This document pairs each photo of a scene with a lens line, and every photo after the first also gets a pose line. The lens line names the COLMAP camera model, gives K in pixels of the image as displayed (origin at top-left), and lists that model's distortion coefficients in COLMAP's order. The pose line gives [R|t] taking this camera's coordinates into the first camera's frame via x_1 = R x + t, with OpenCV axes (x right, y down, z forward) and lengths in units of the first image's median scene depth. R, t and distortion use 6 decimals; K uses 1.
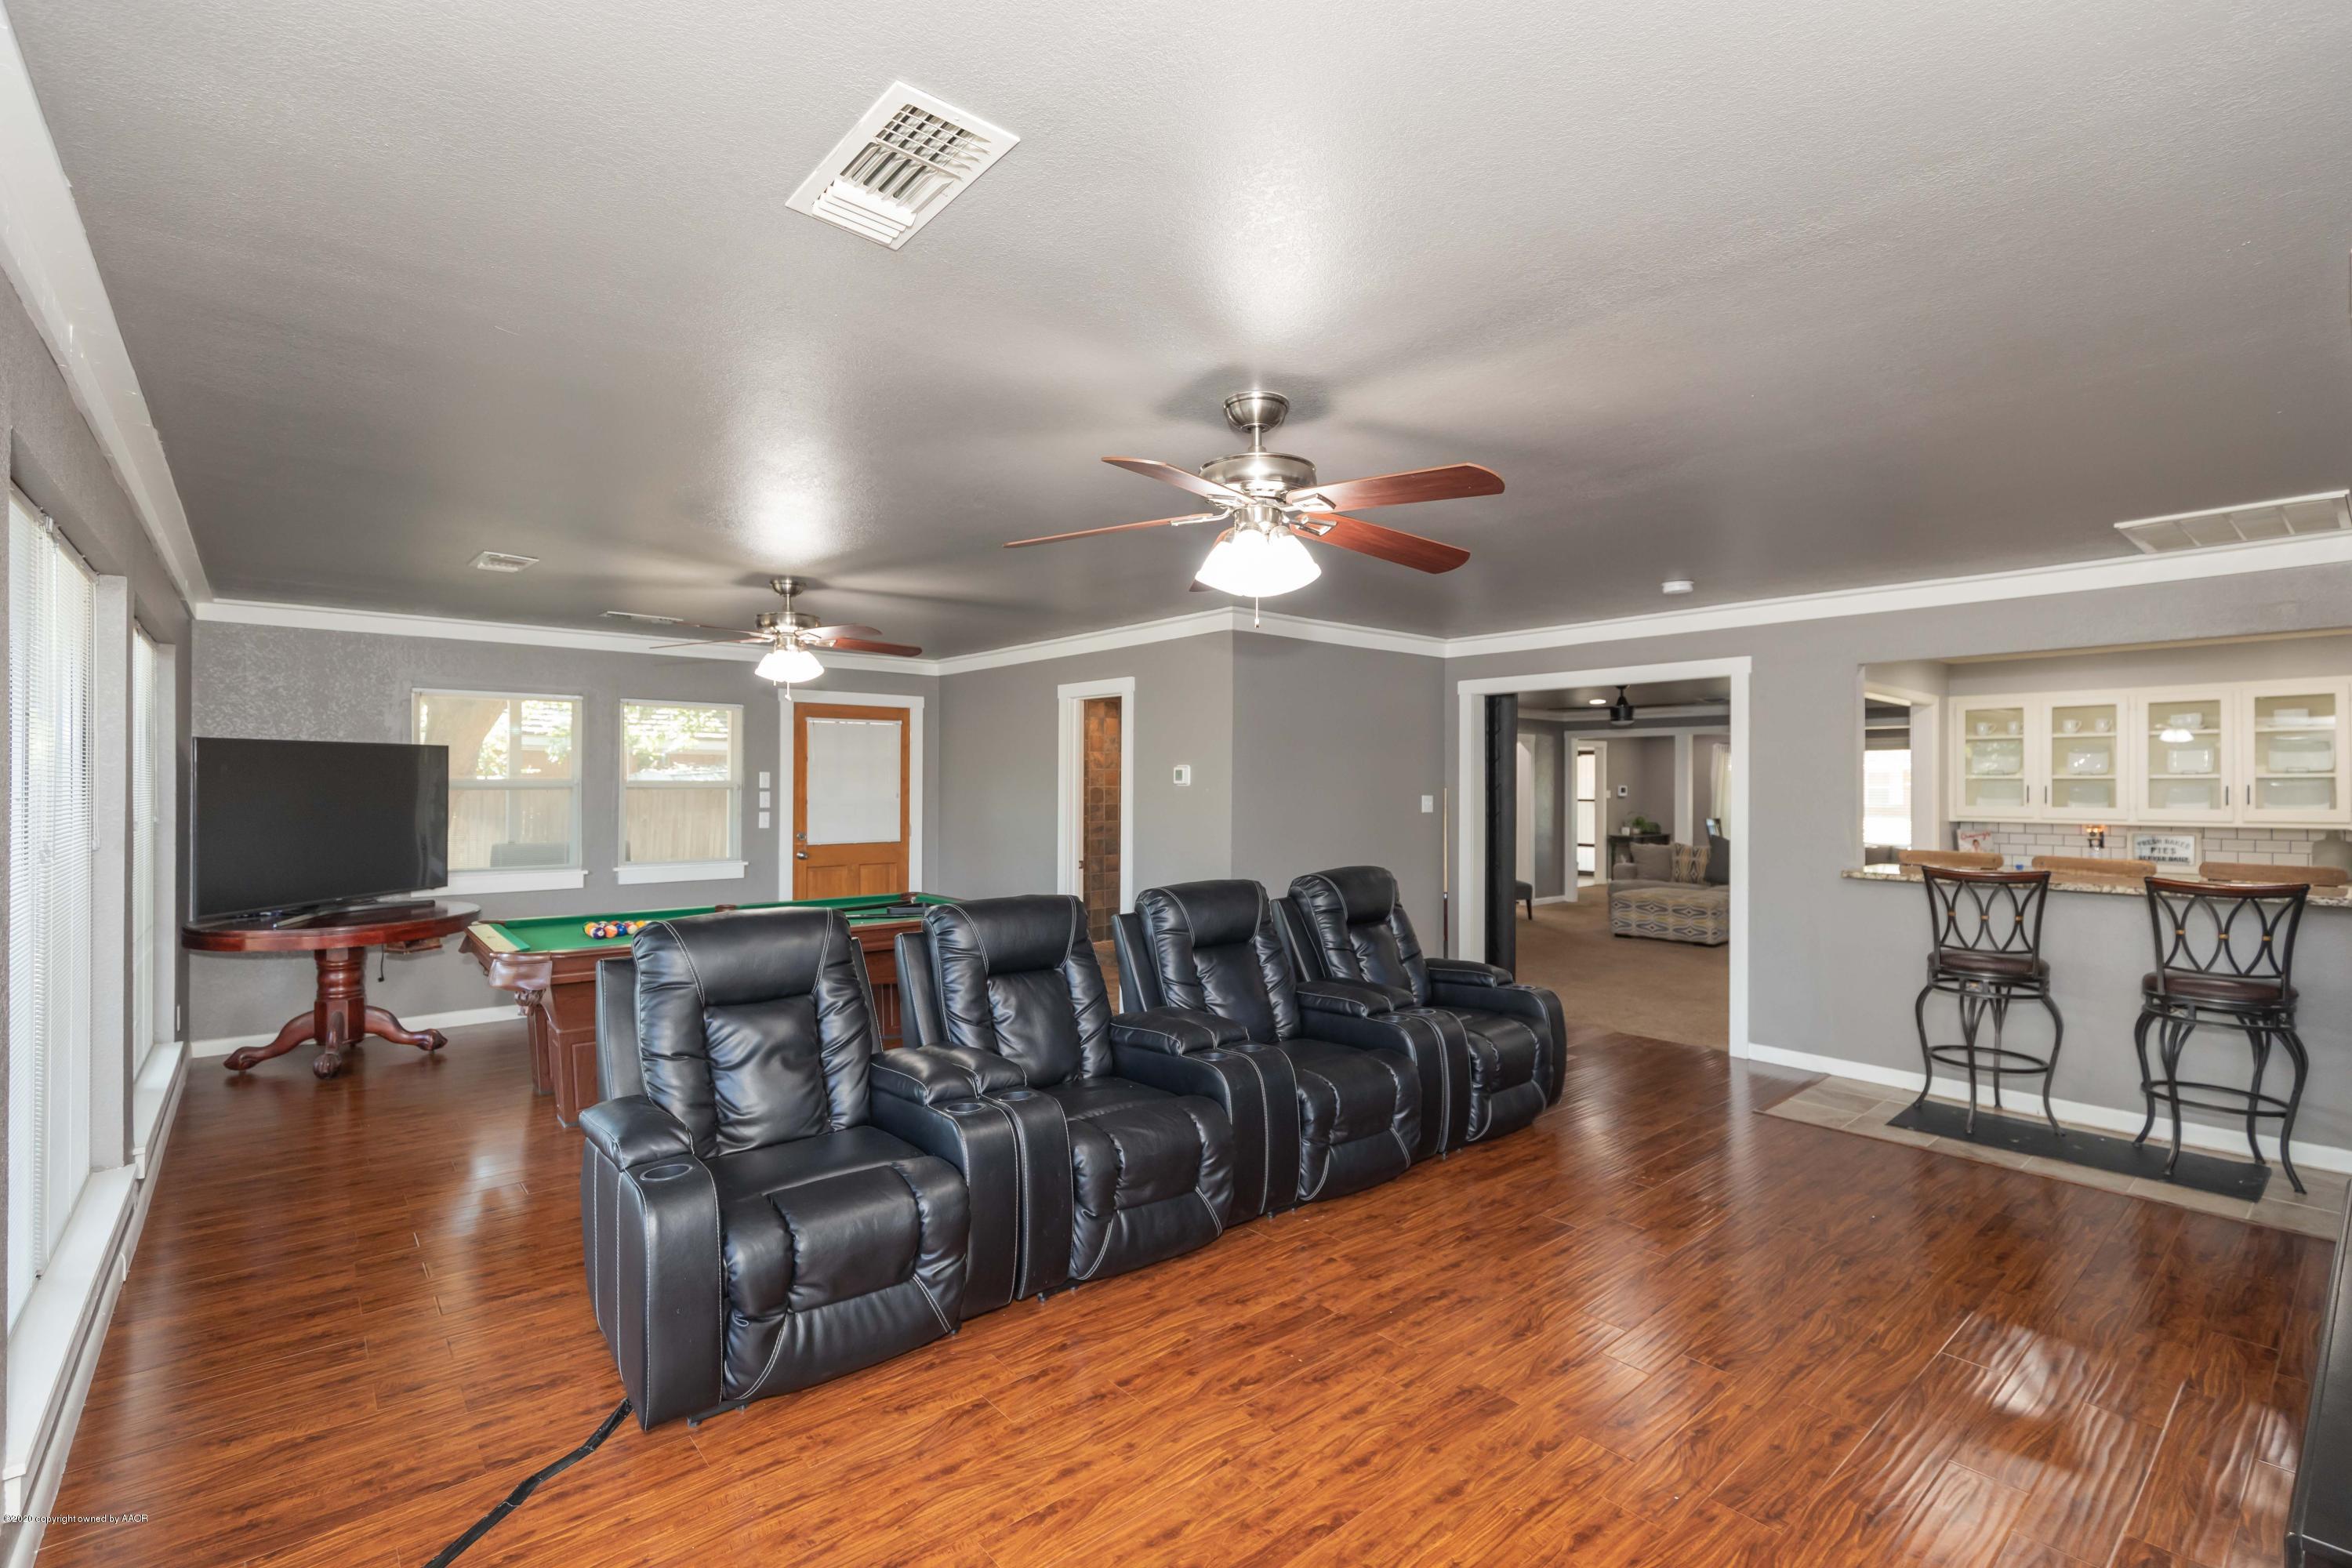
lens RADIAL K [[1081.3, 0, 1166.0], [0, 1081.3, 787.2], [0, 0, 1]] dist [0.005726, 0.000027]
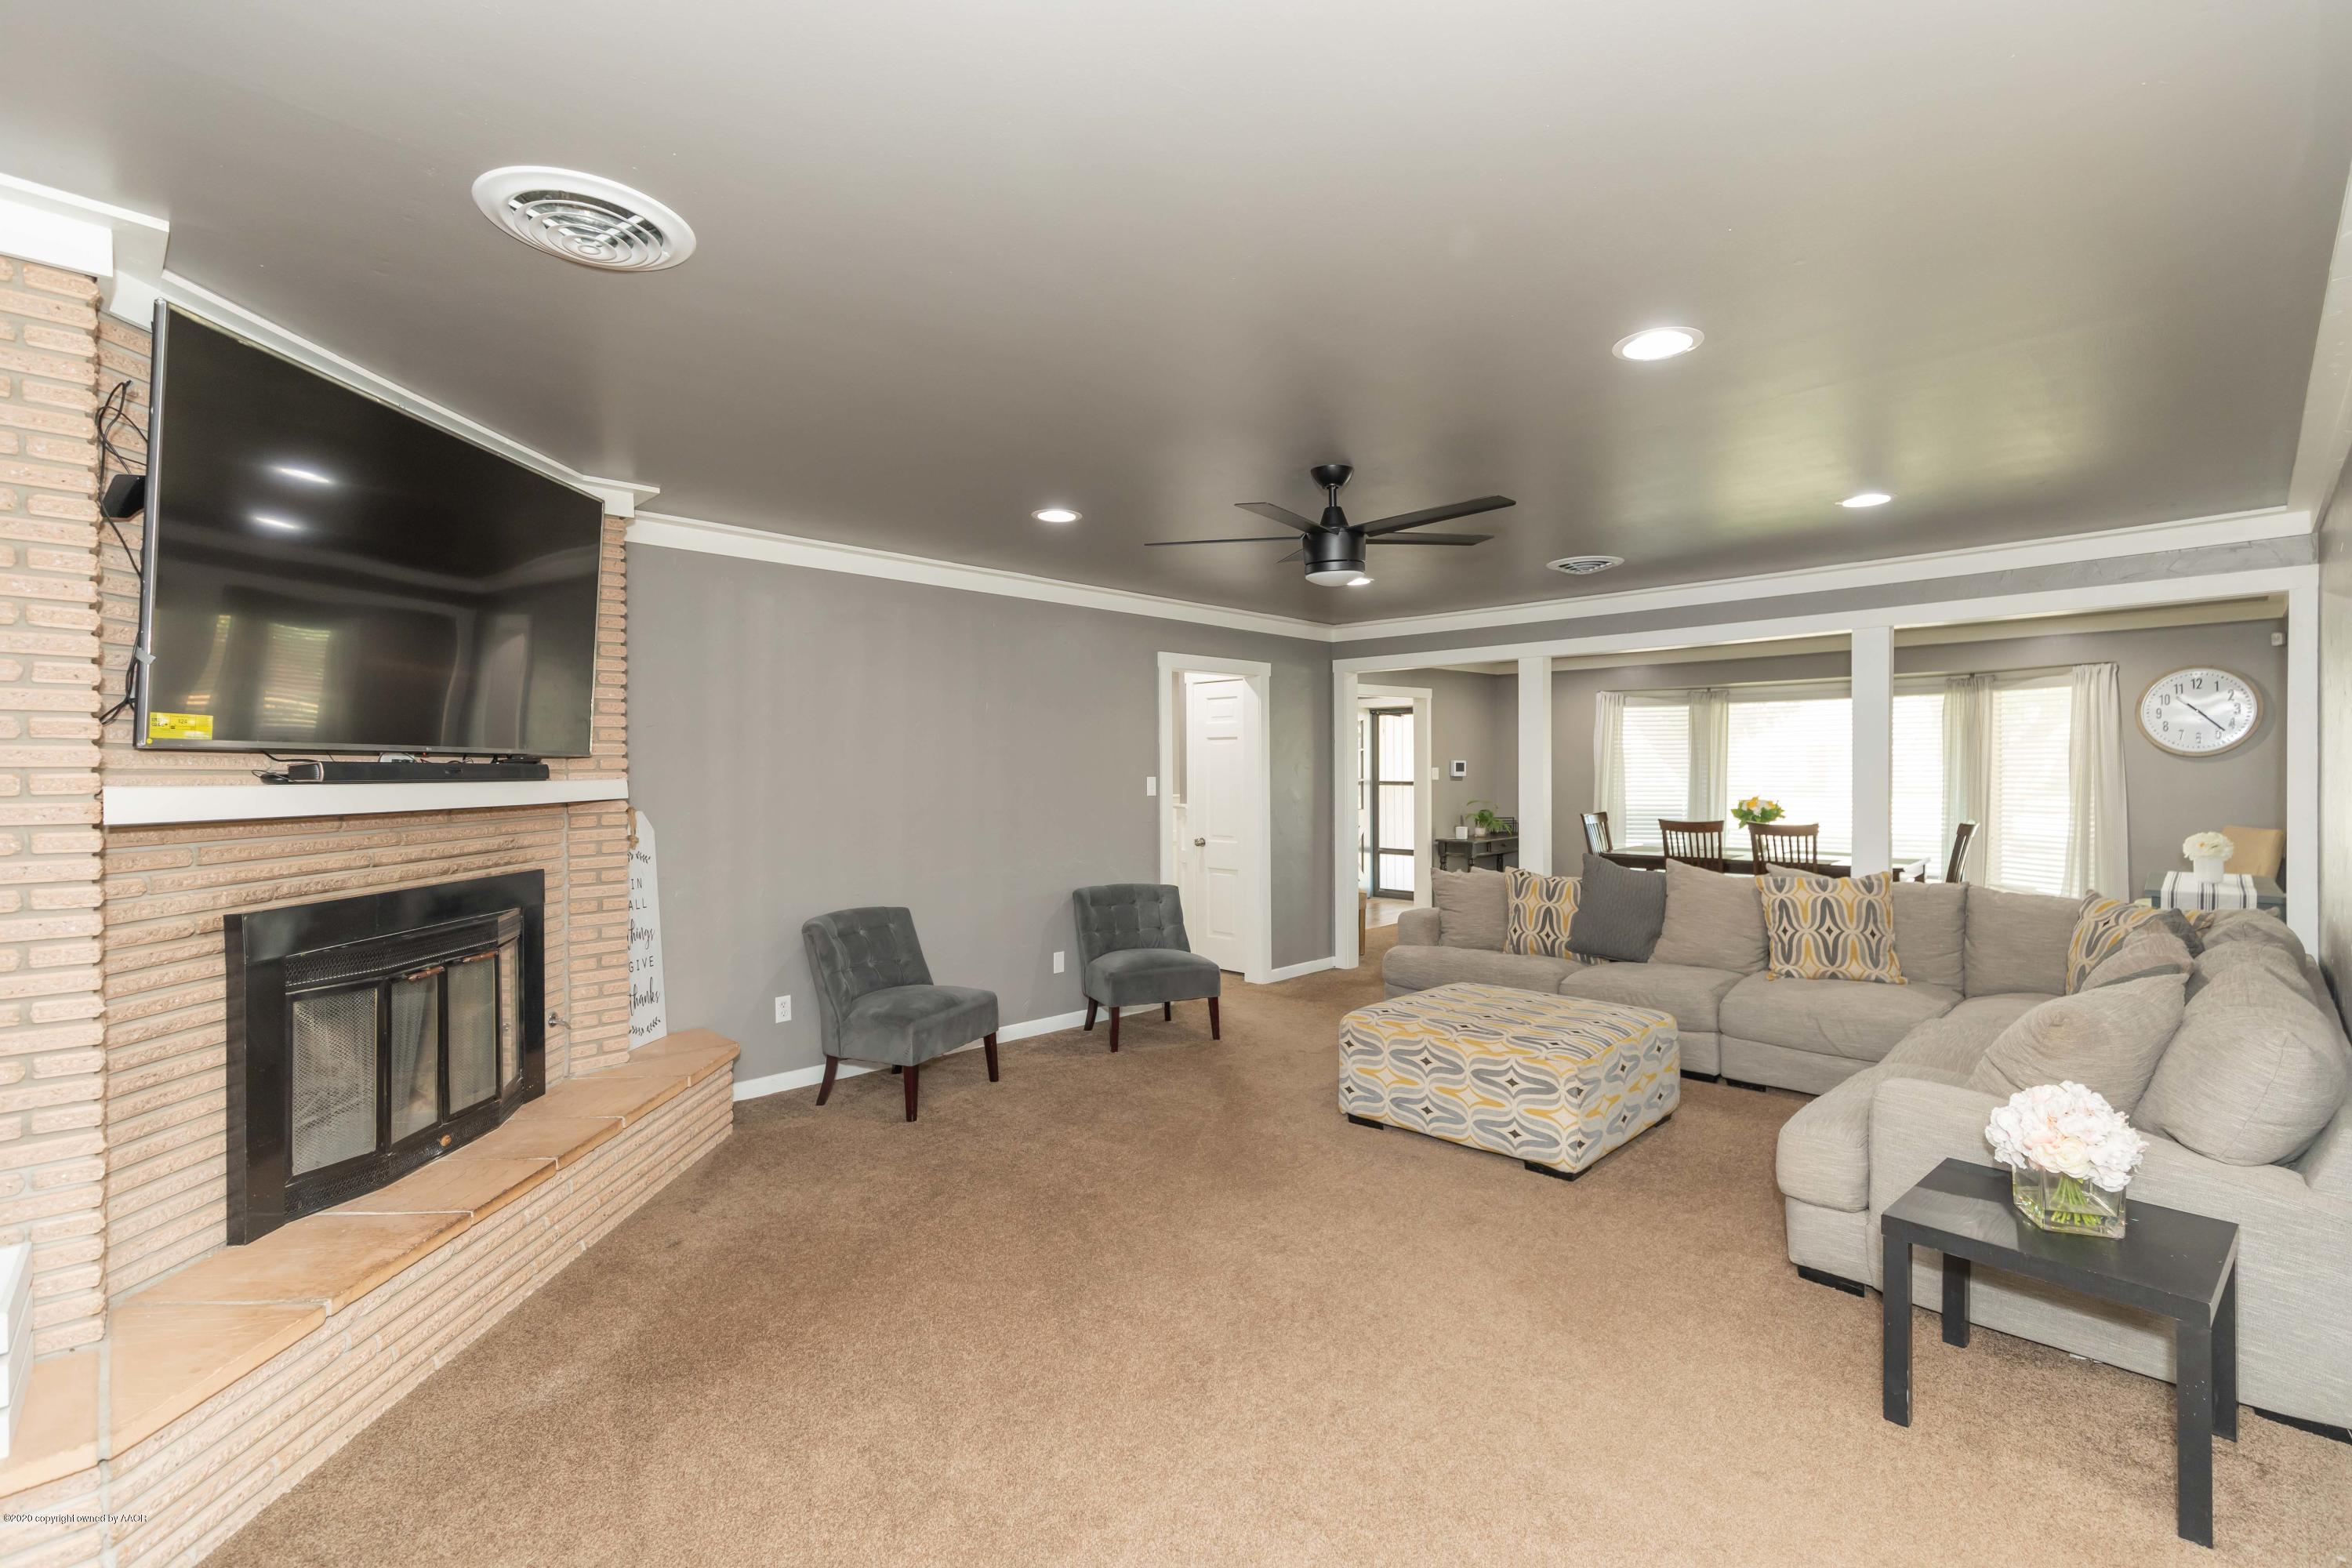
lens RADIAL K [[1081.3, 0, 1189.5], [0, 1081.3, 782.3], [0, 0, 1]] dist [0.005726, 0.000027]
pose [[0.995323, -0.005805, 0.096426, 0.507024], [0.004491, 0.999894, 0.013837, 0.005914], [-0.096496, -0.013339, 0.995244, 0.962745]]
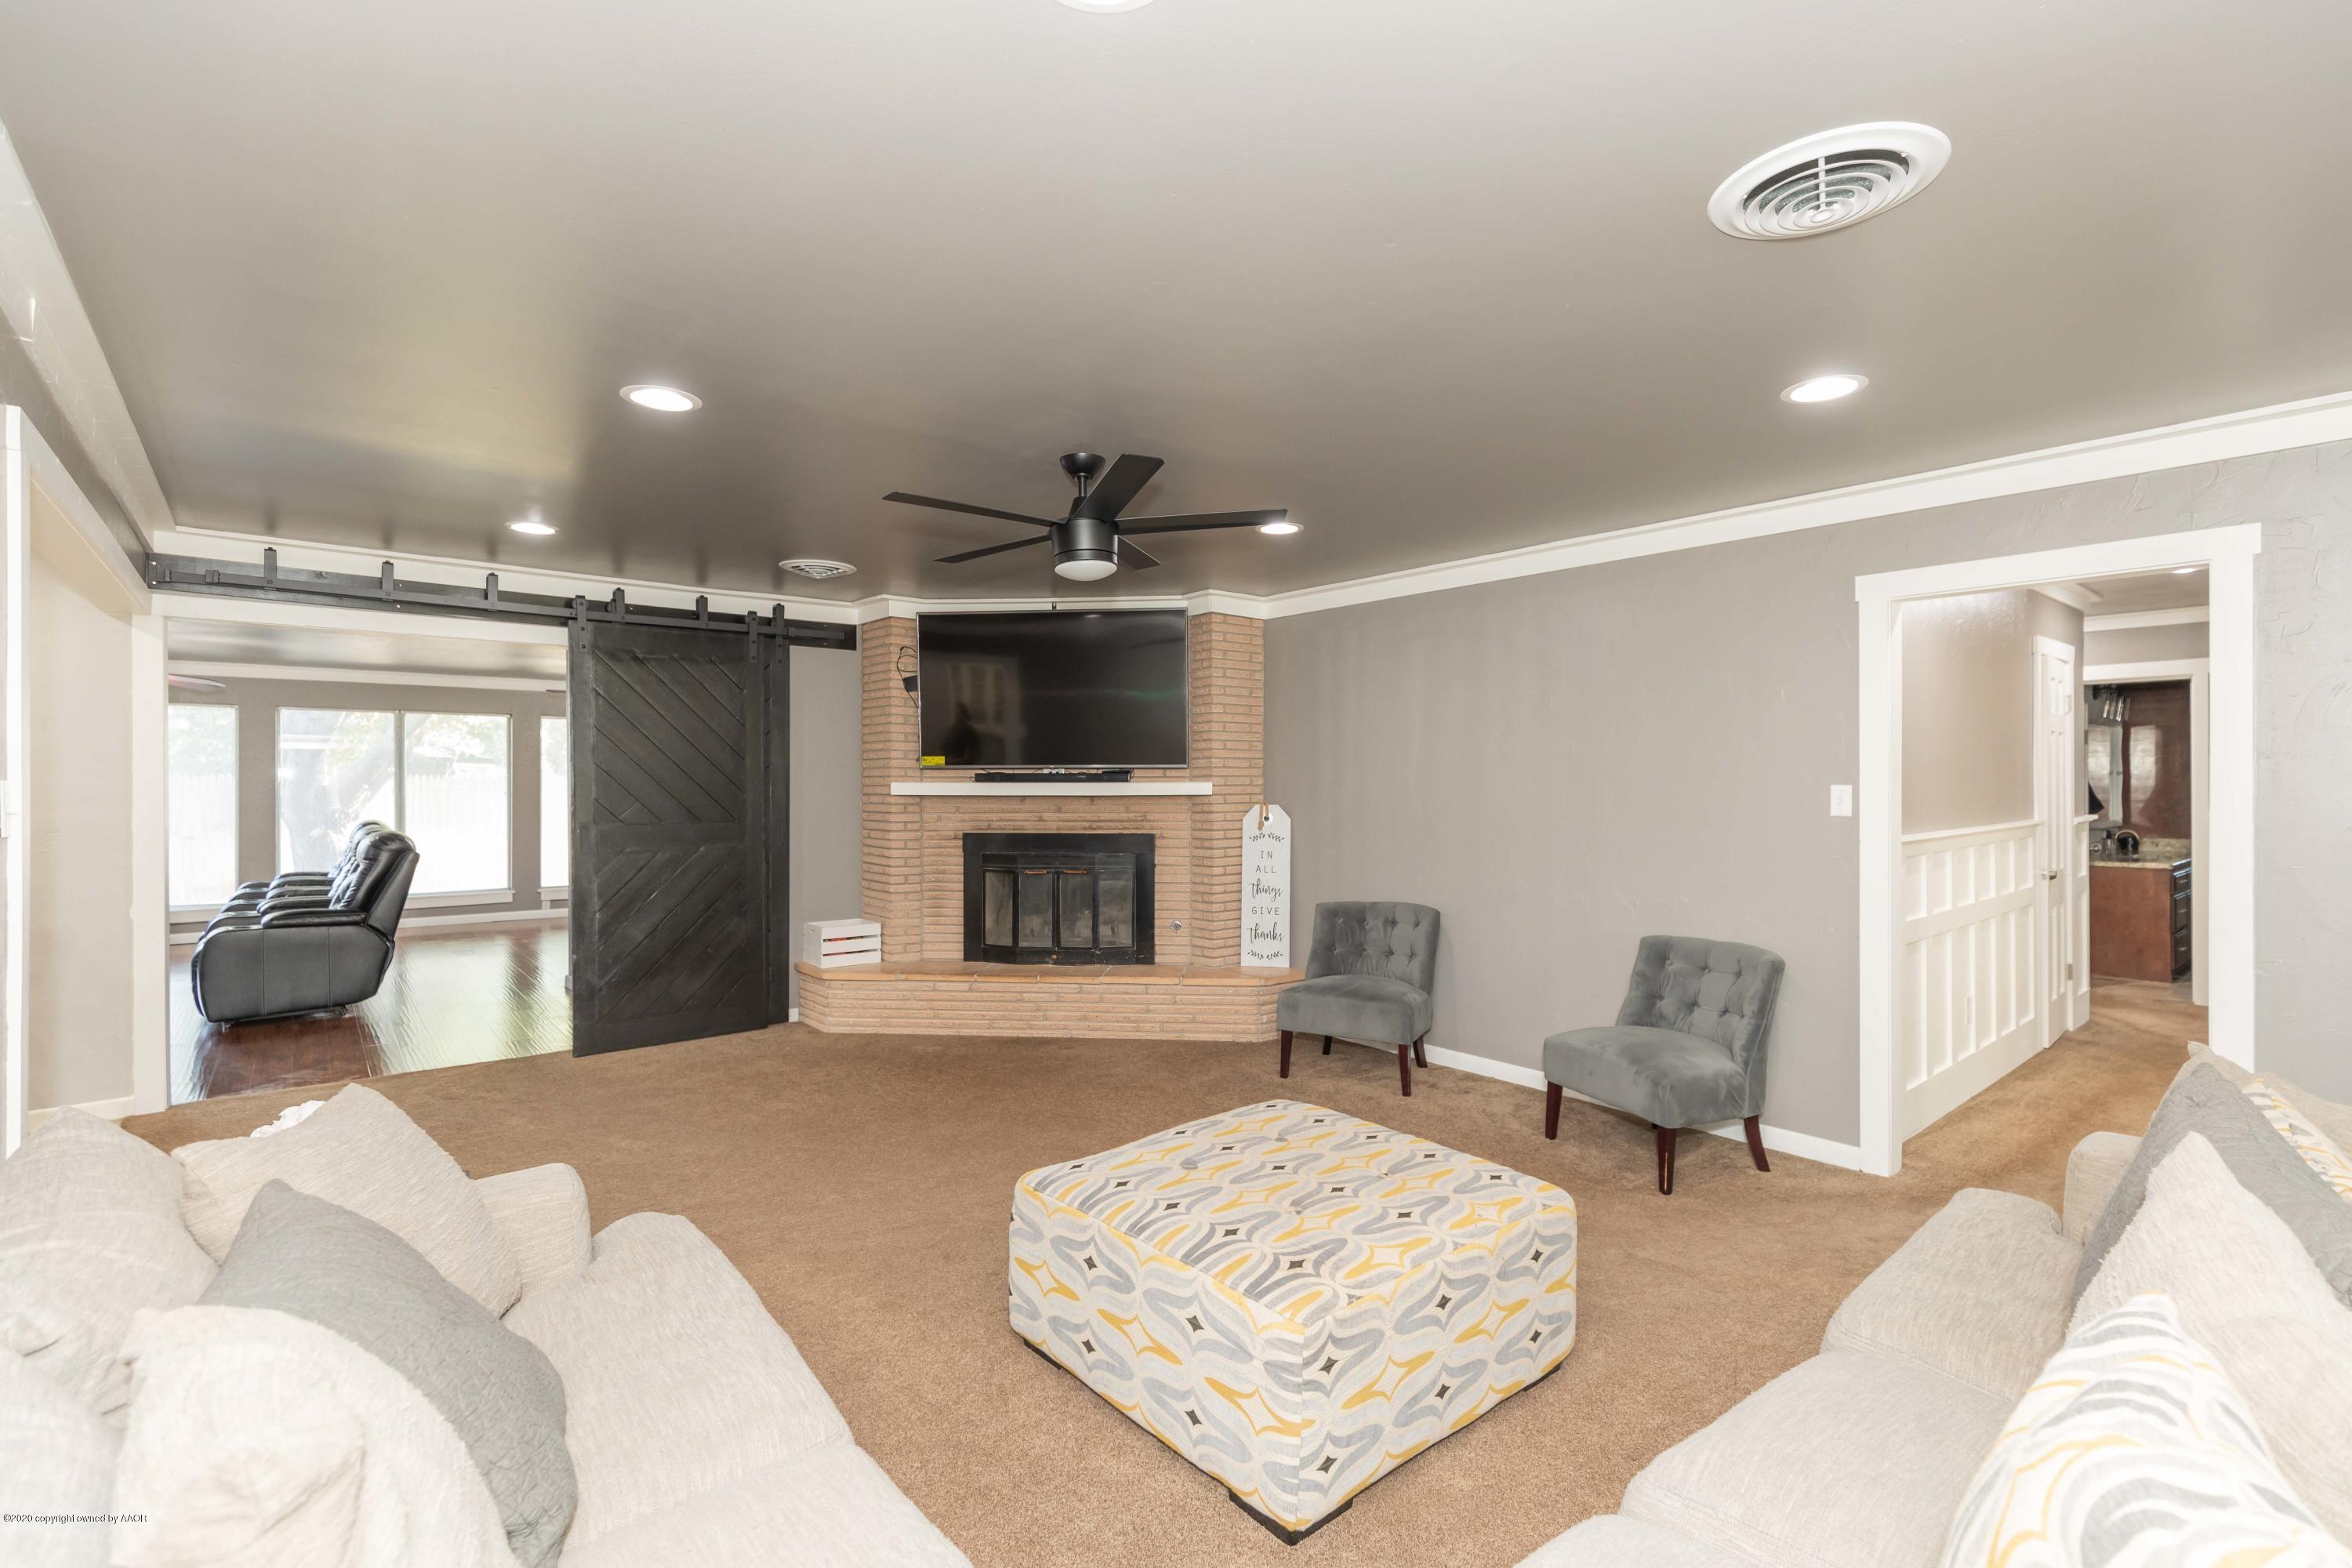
lens RADIAL K [[1081.3, 0, 1184.1], [0, 1081.3, 790.4], [0, 0, 1]] dist [0.005726, 0.000027]
pose [[-0.039784, 0.003232, -0.999203, 1.162479], [0.002956, 0.999991, 0.003117, 0.014888], [0.999204, -0.002829, -0.039793, 1.592594]]
